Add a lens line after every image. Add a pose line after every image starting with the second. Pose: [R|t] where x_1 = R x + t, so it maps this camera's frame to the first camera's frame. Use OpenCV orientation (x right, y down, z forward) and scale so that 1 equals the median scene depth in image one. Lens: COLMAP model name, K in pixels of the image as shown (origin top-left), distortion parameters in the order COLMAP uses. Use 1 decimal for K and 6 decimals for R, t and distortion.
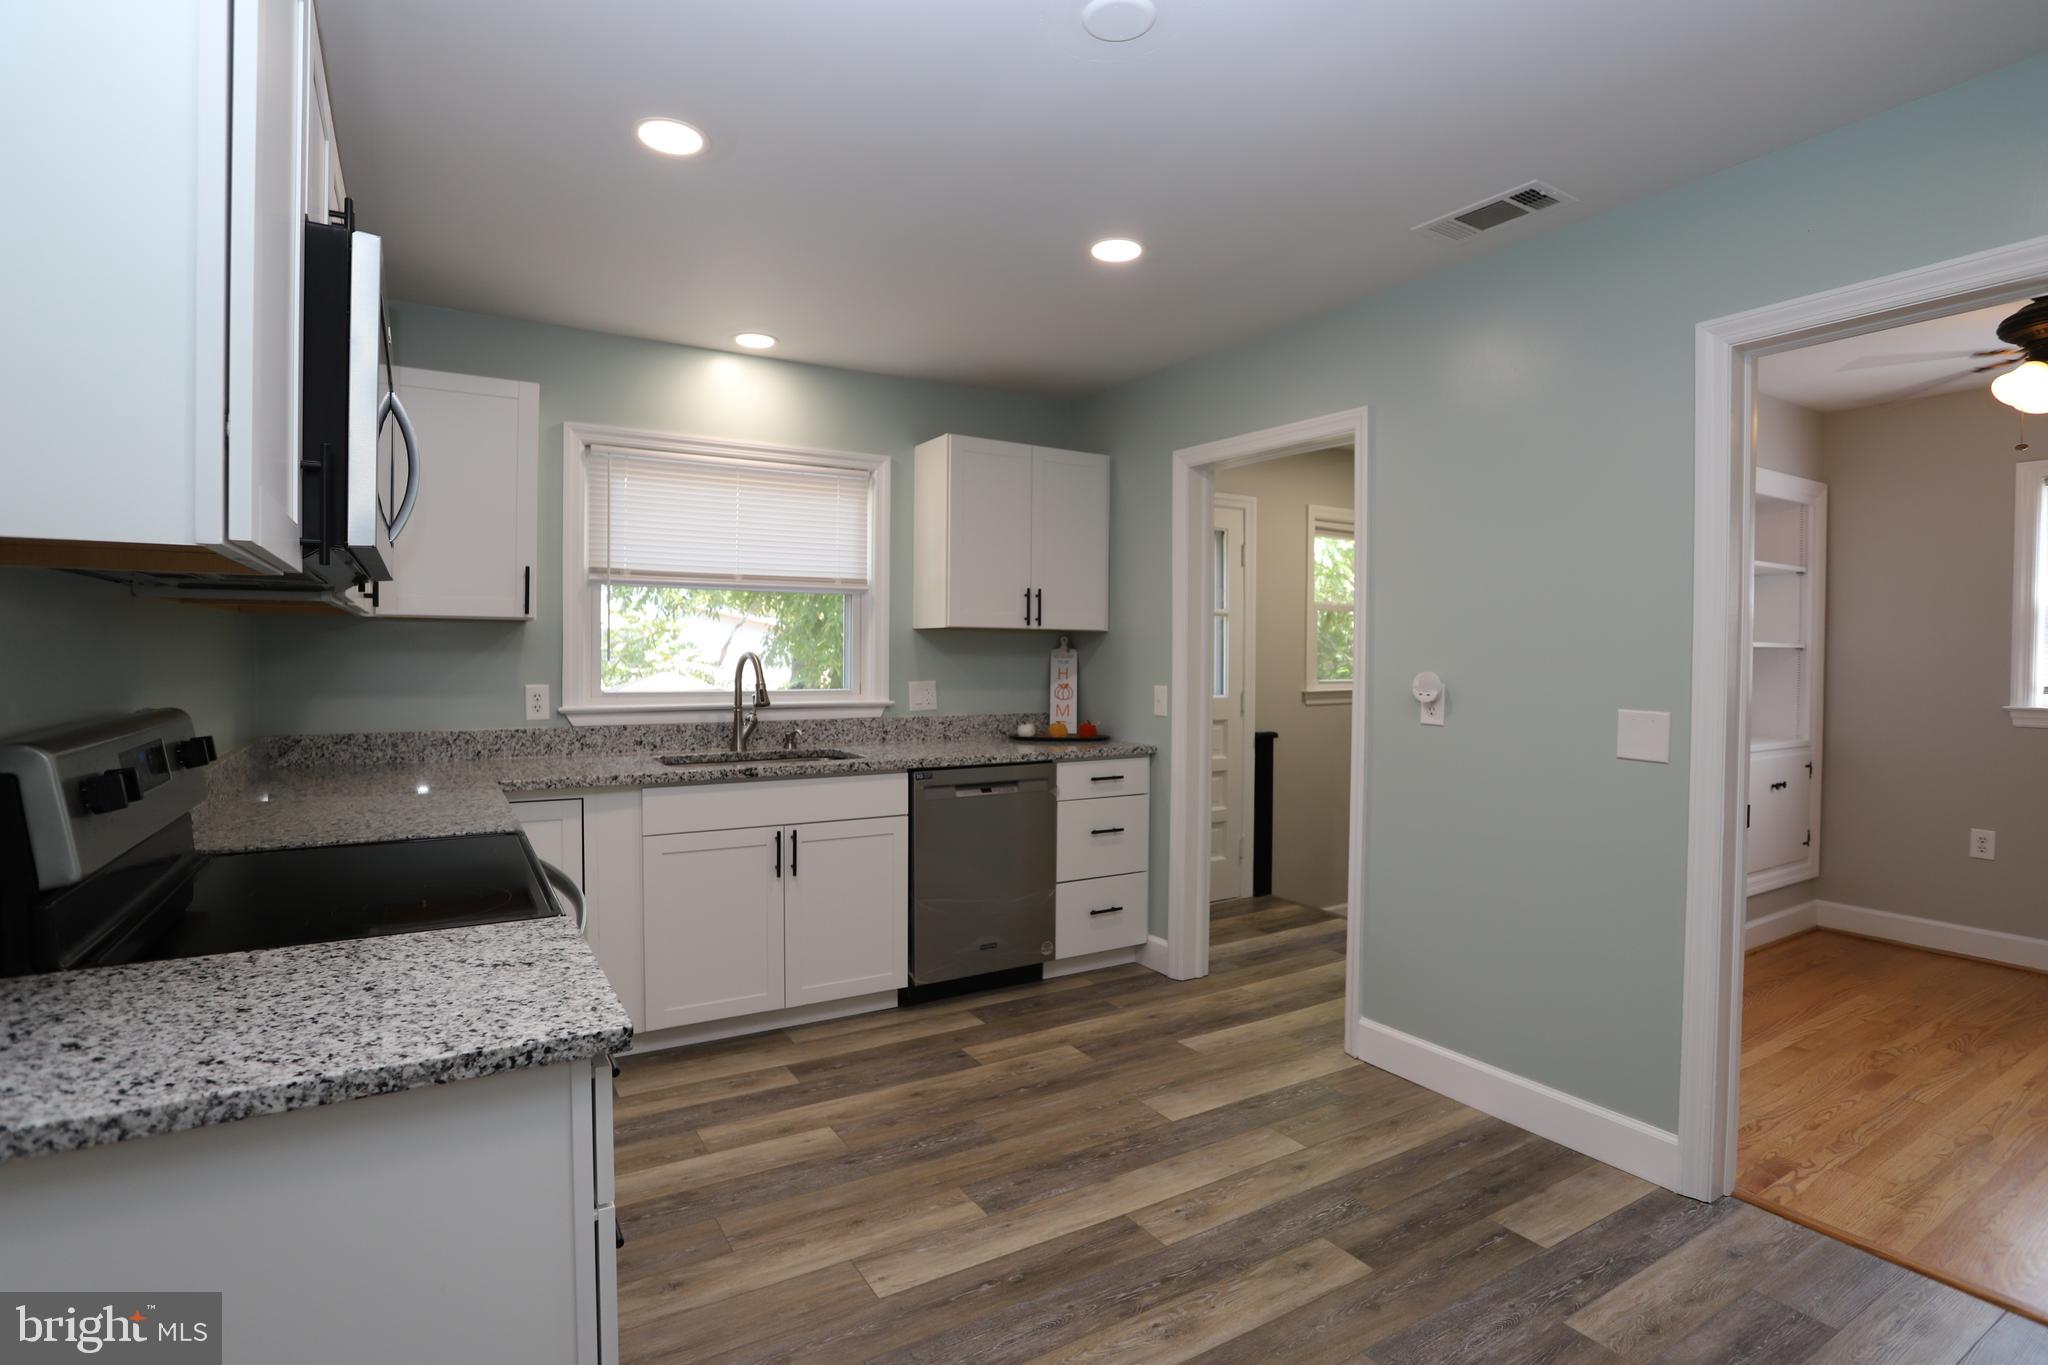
lens RADIAL K [[996.9, 0, 1011.9], [0, 996.9, 669.6], [0, 0, 1]] dist [-0.075844, 0.034318]
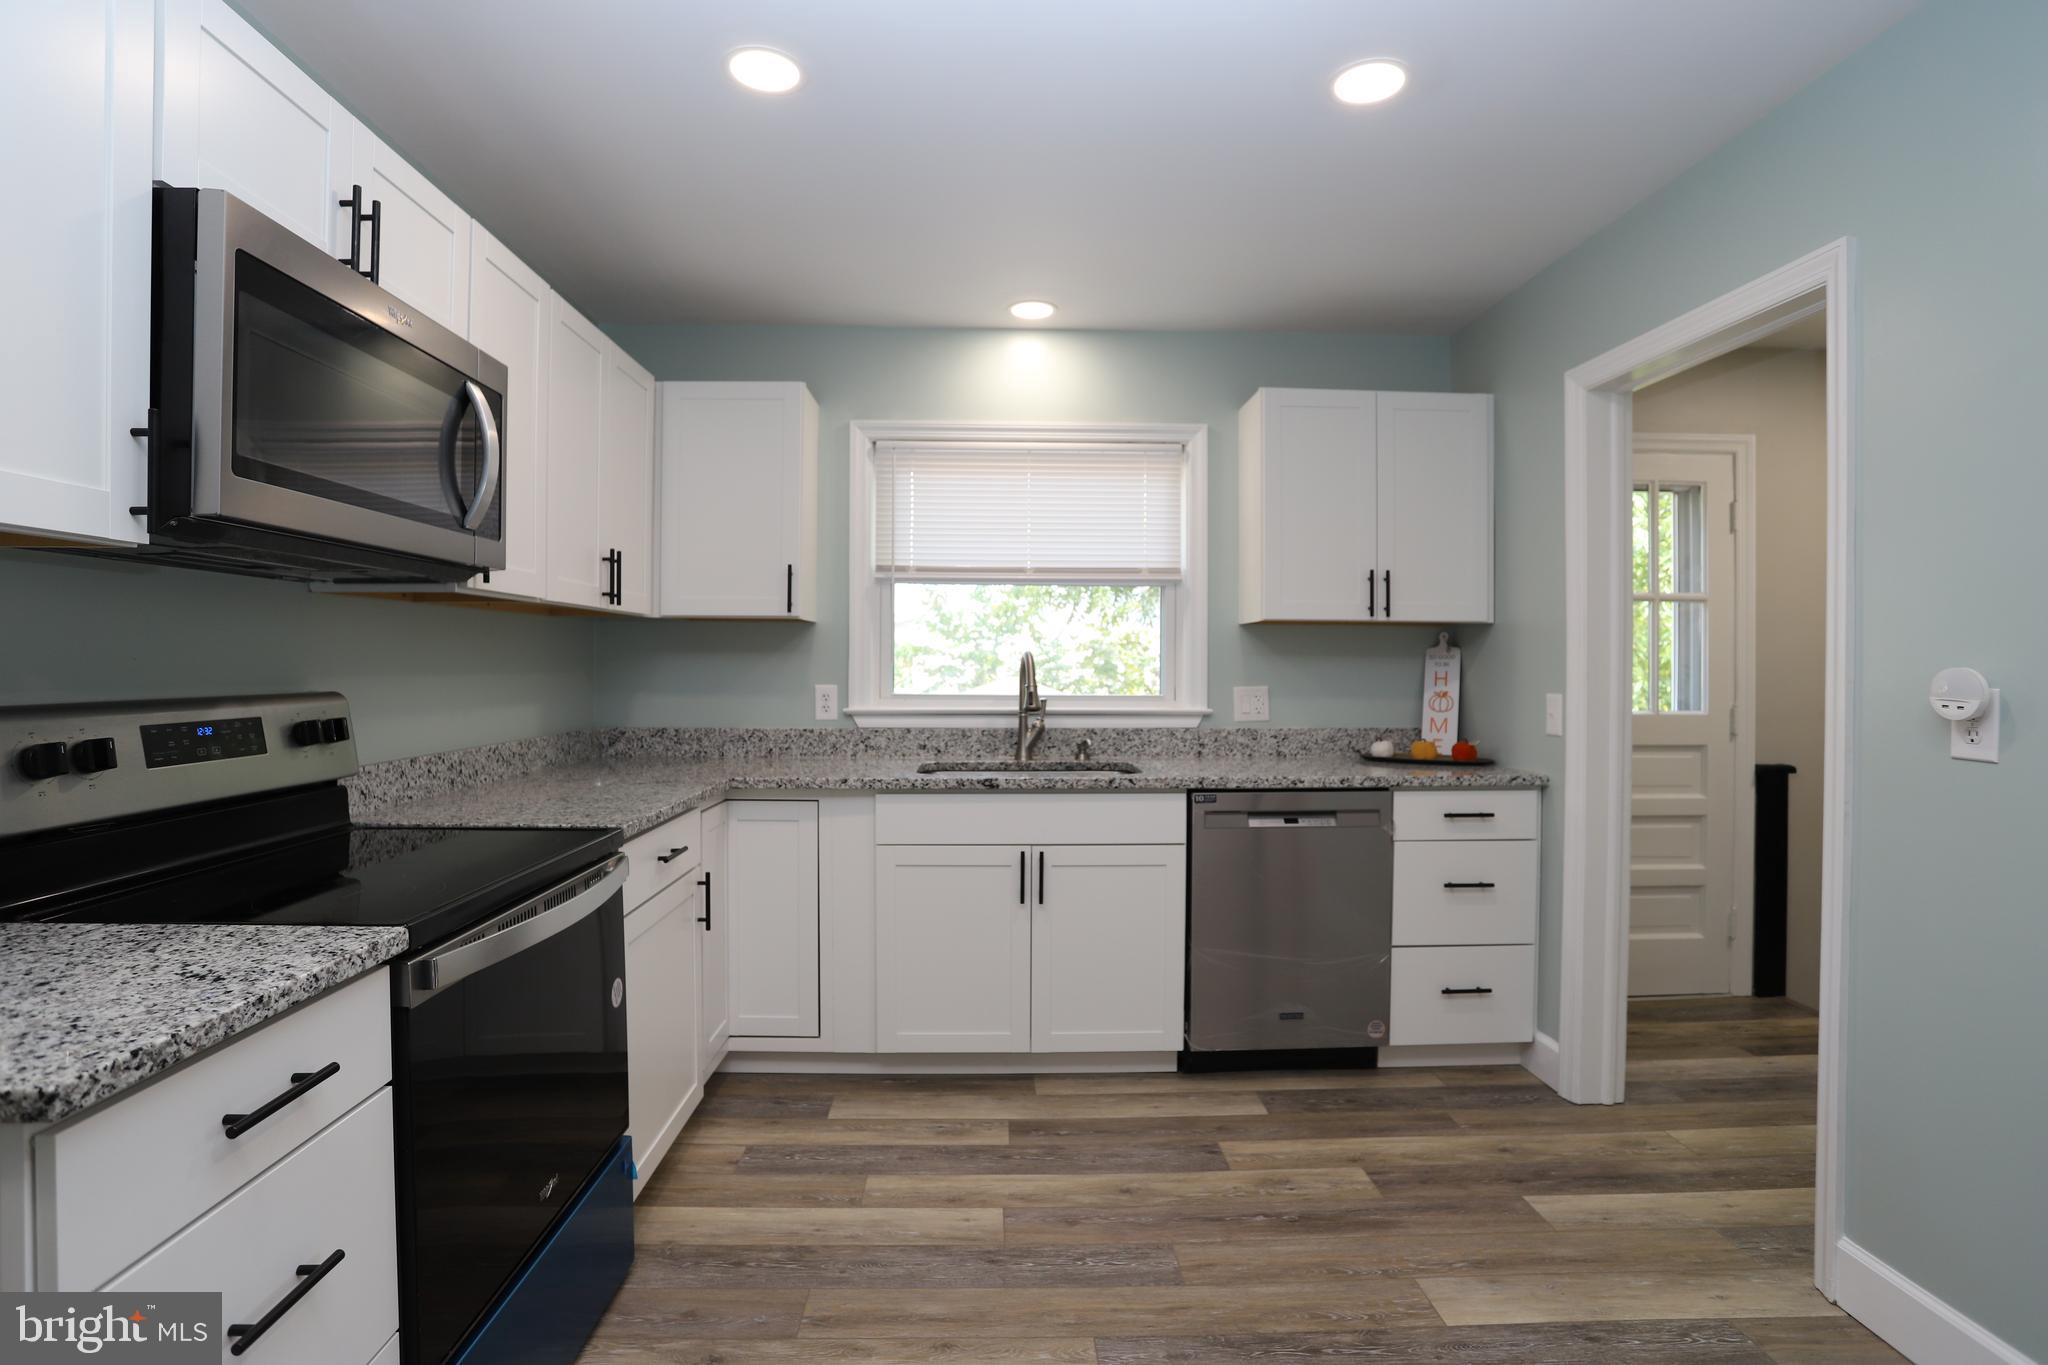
lens RADIAL K [[994.1, 0, 1018.9], [0, 994.1, 670.2], [0, 0, 1]] dist [-0.071517, 0.028222]
pose [[0.872369, -0.001106, -0.488847, 0.172786], [-0.006296, 0.999889, -0.013498, 0.012046], [0.488808, 0.014853, 0.872265, 0.199171]]
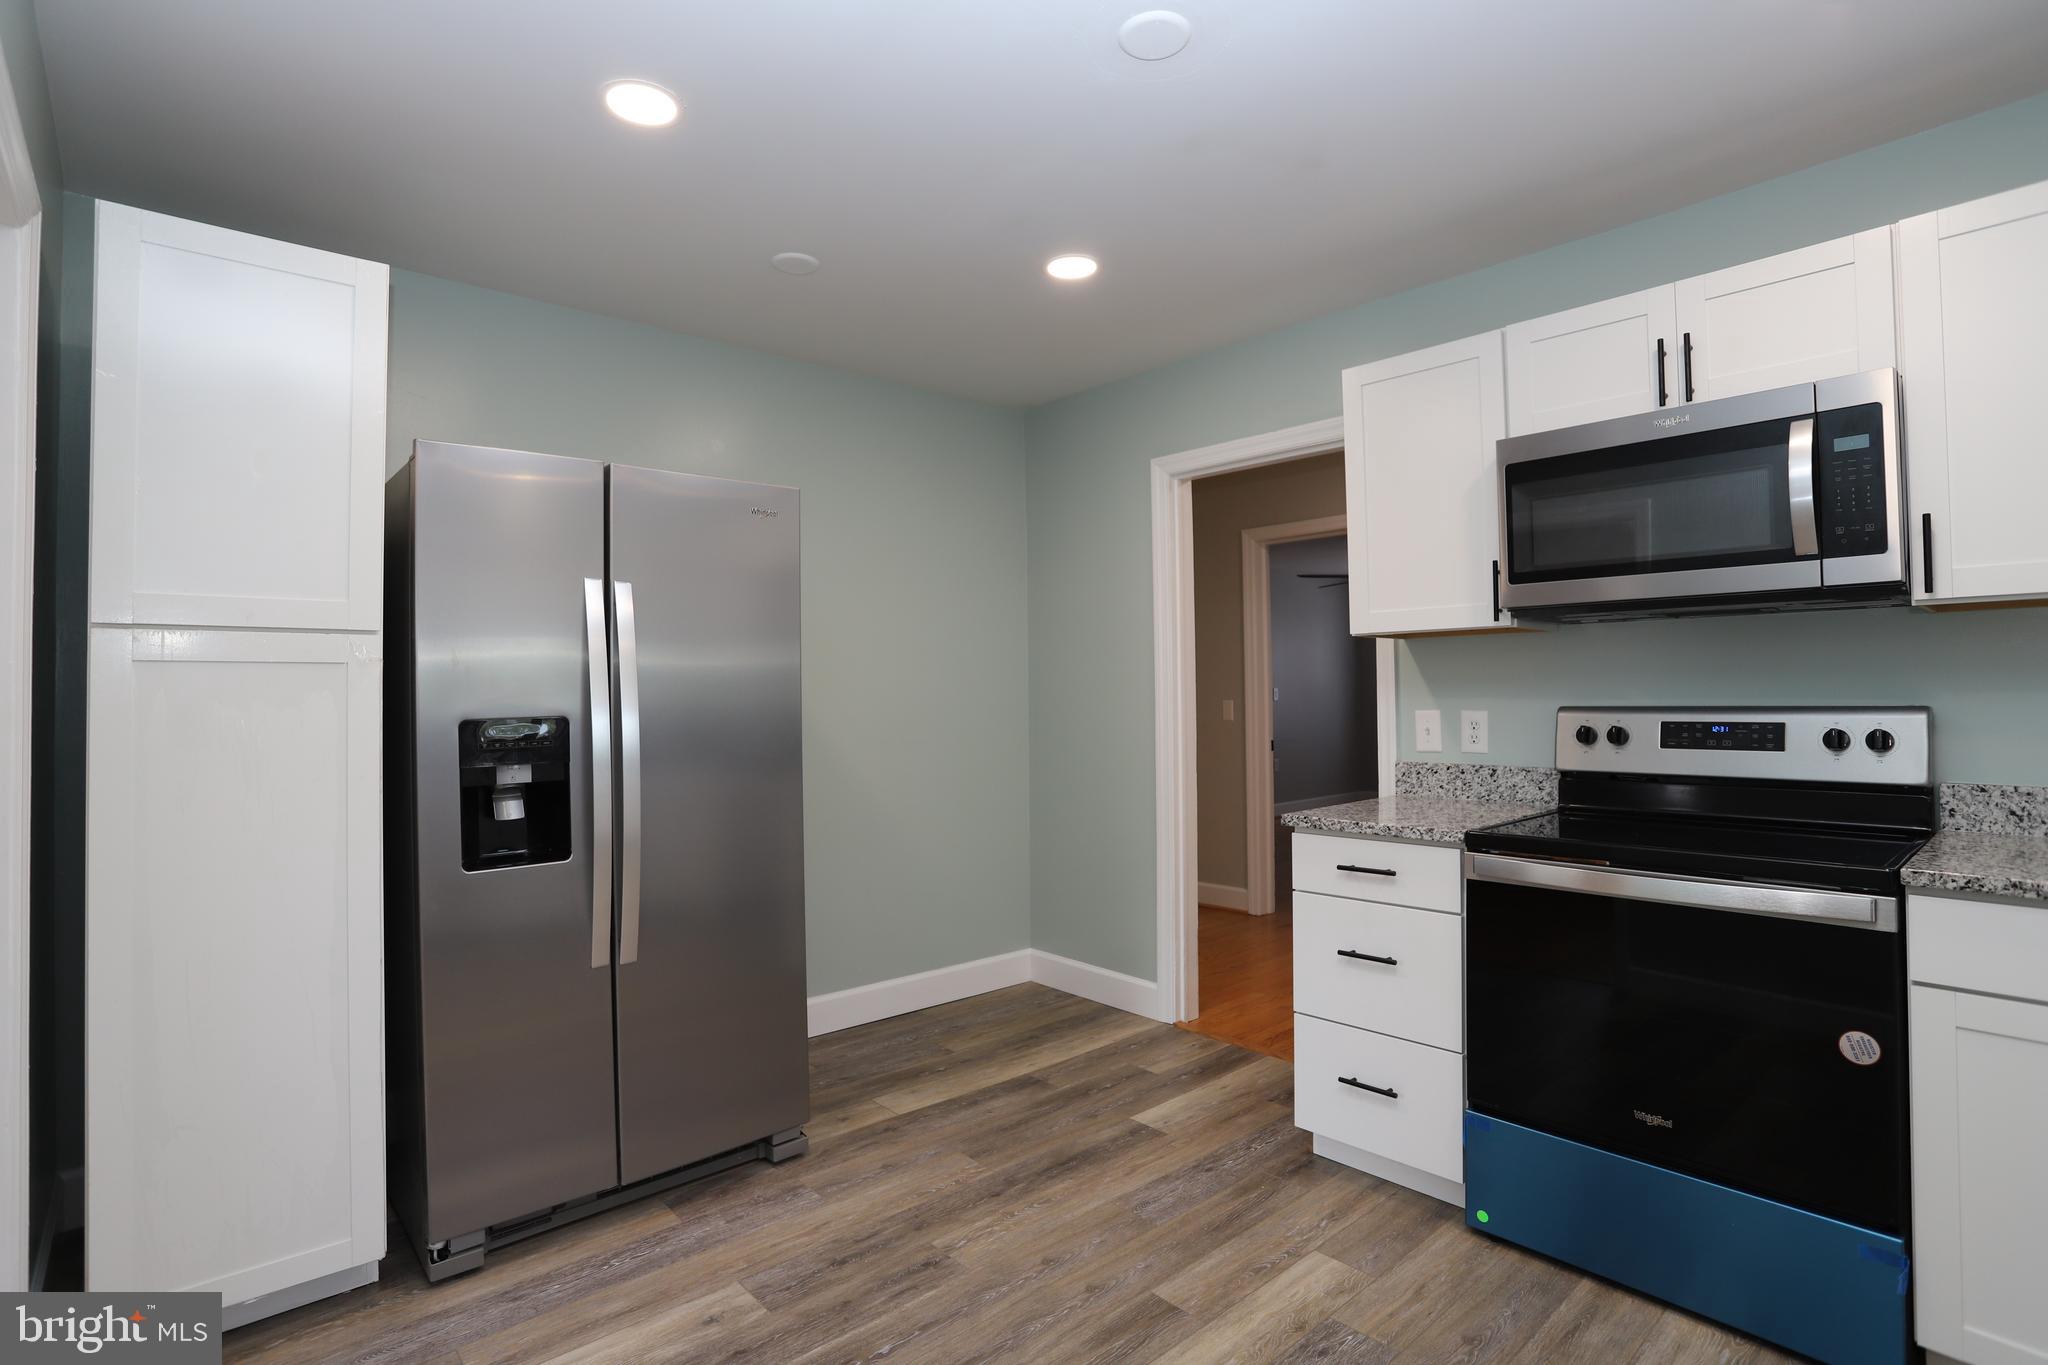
lens RADIAL K [[996.9, 0, 1011.9], [0, 996.9, 669.6], [0, 0, 1]] dist [-0.075844, 0.034318]
pose [[-0.983406, -0.001781, -0.181408, 0.210821], [-0.000494, 0.999974, -0.007137, 0.001914], [0.181416, -0.006929, -0.983382, 0.934666]]
